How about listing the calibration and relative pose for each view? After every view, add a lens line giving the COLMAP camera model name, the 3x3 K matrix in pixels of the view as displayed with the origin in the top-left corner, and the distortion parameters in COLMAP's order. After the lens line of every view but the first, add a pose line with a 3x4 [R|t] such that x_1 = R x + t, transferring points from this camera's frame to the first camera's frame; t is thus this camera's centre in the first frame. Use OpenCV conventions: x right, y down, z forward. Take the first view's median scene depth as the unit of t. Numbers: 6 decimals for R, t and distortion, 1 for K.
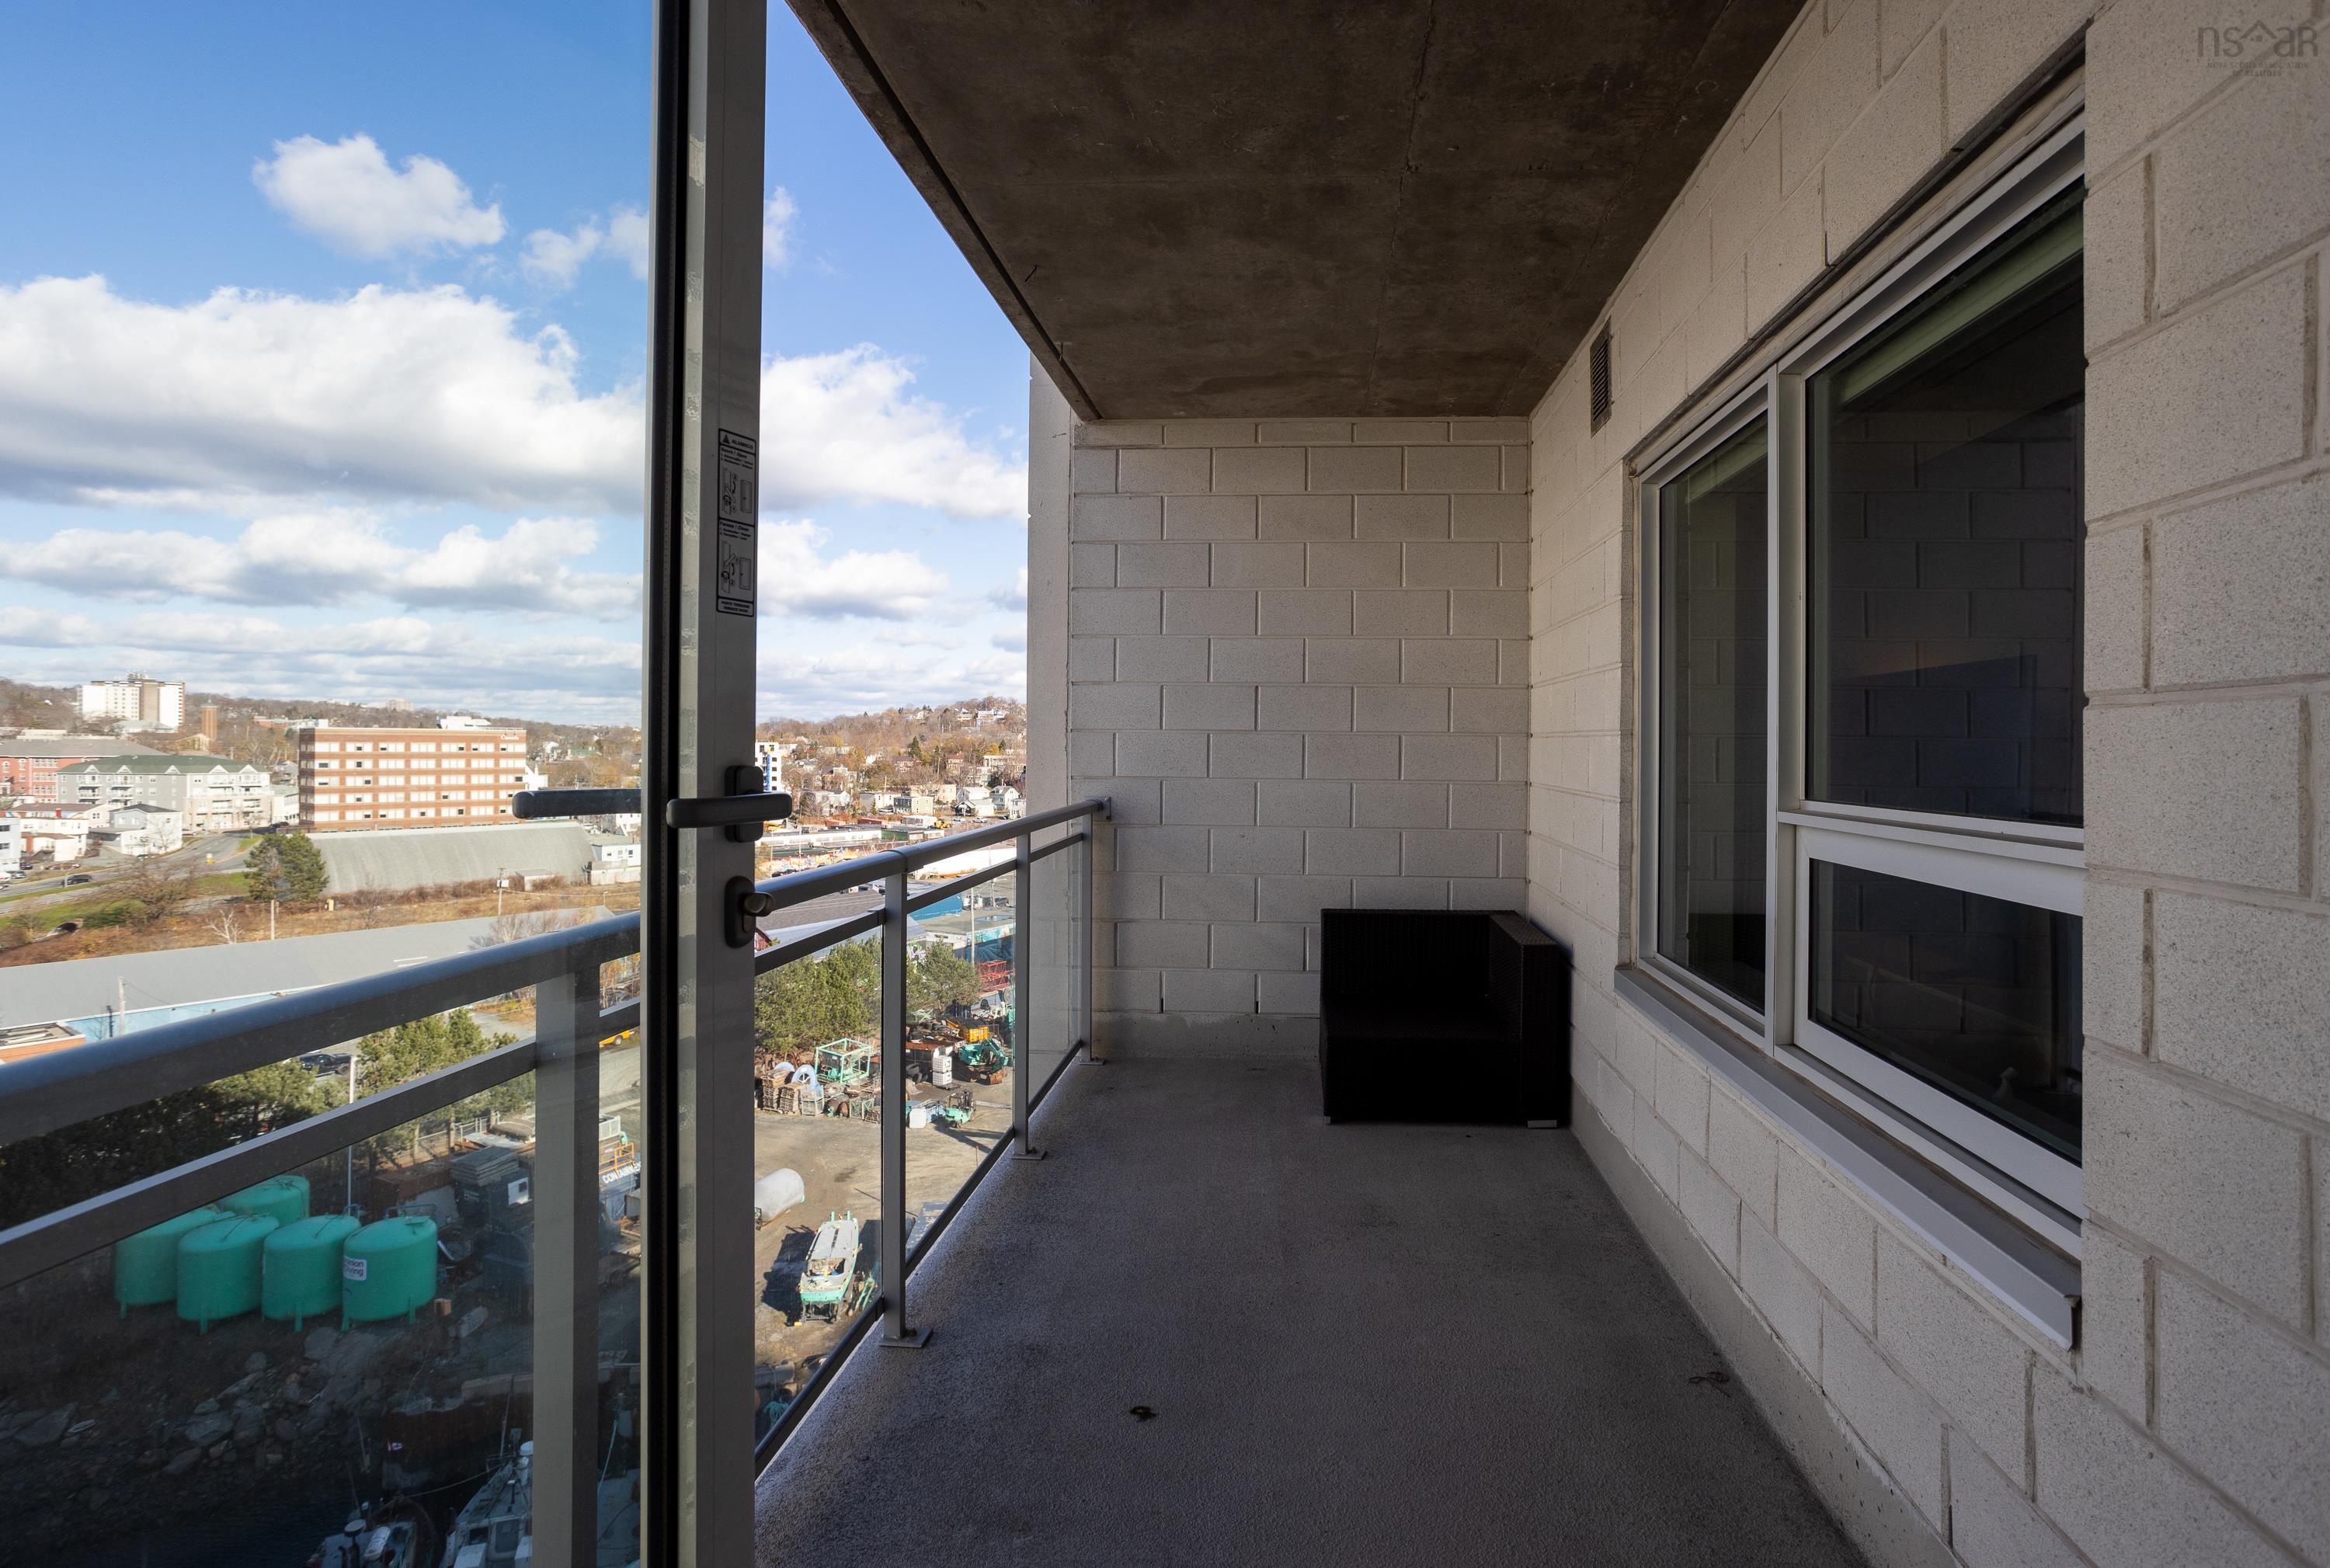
lens RADIAL K [[1295.0, 0, 1212.1], [0, 1295.0, 744.9], [0, 0, 1]] dist [-0.084106, 0.096898]
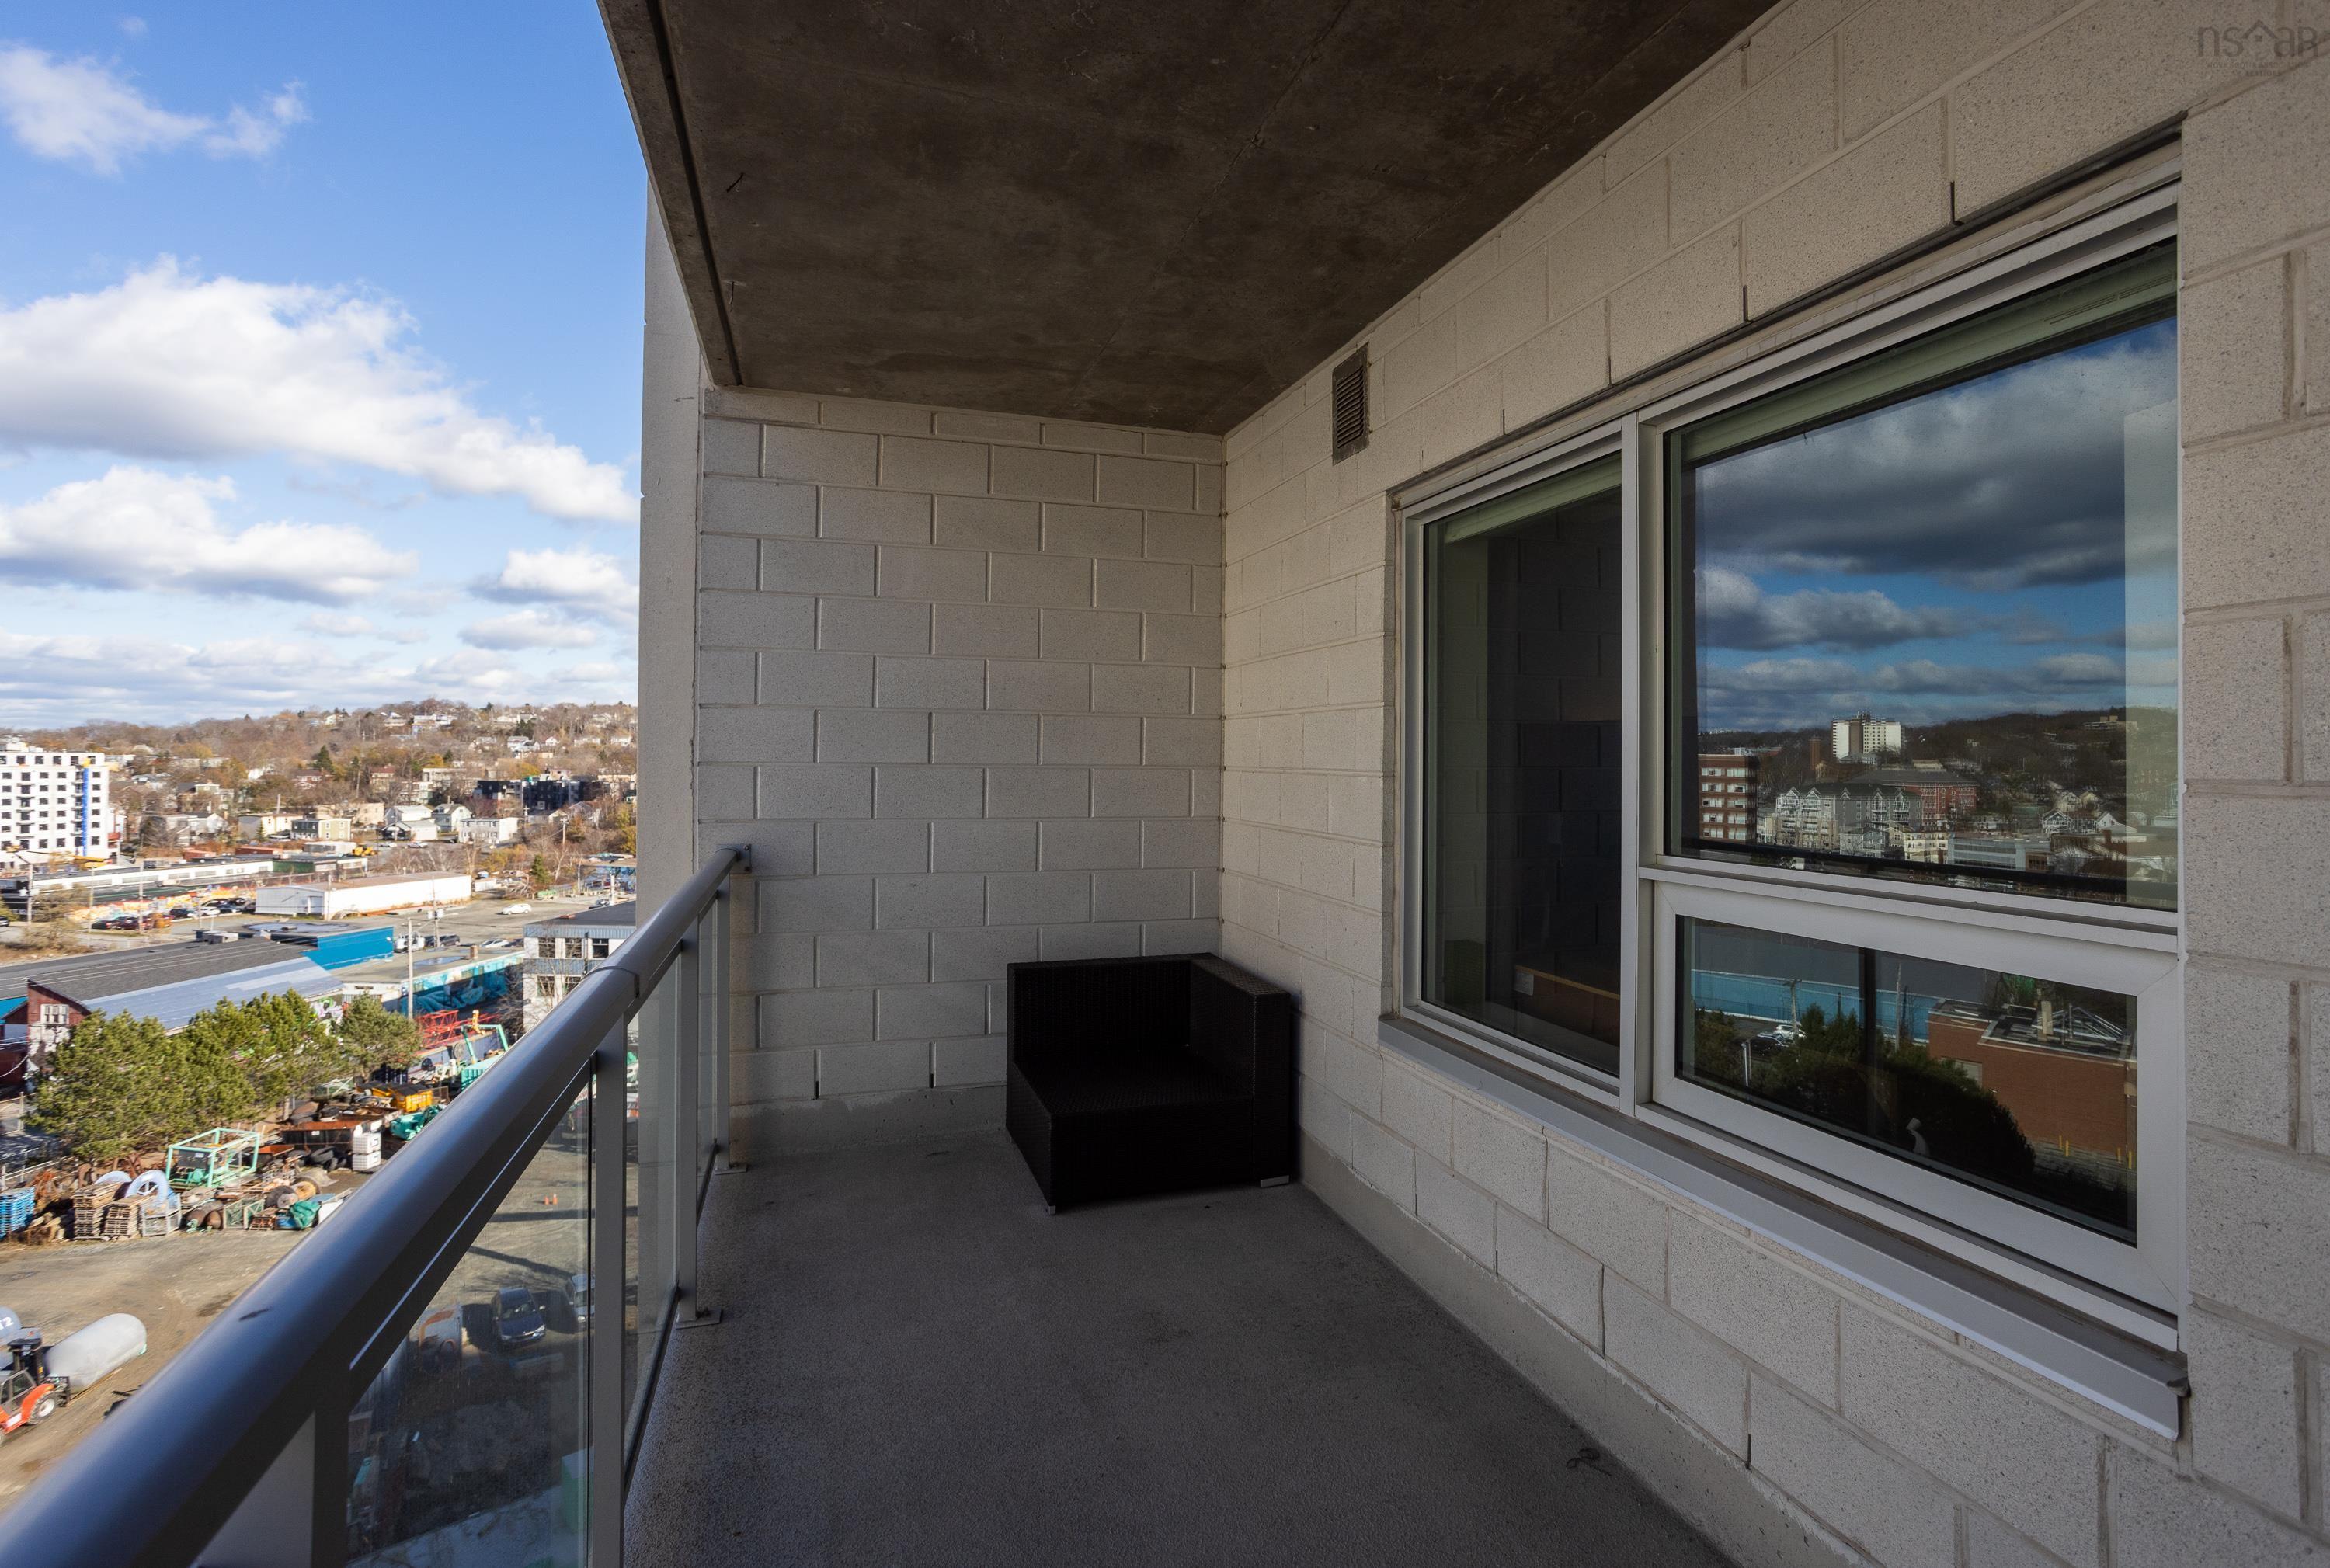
lens RADIAL K [[1220.4, 0, 1183.5], [0, 1220.4, 736.3], [0, 0, 1]] dist [-0.053048, 0.039491]
pose [[0.902383, 0.003820, 0.430917, -0.170269], [-0.002185, 0.999988, -0.004288, -0.027078], [-0.430928, 0.002928, 0.902381, 0.190286]]
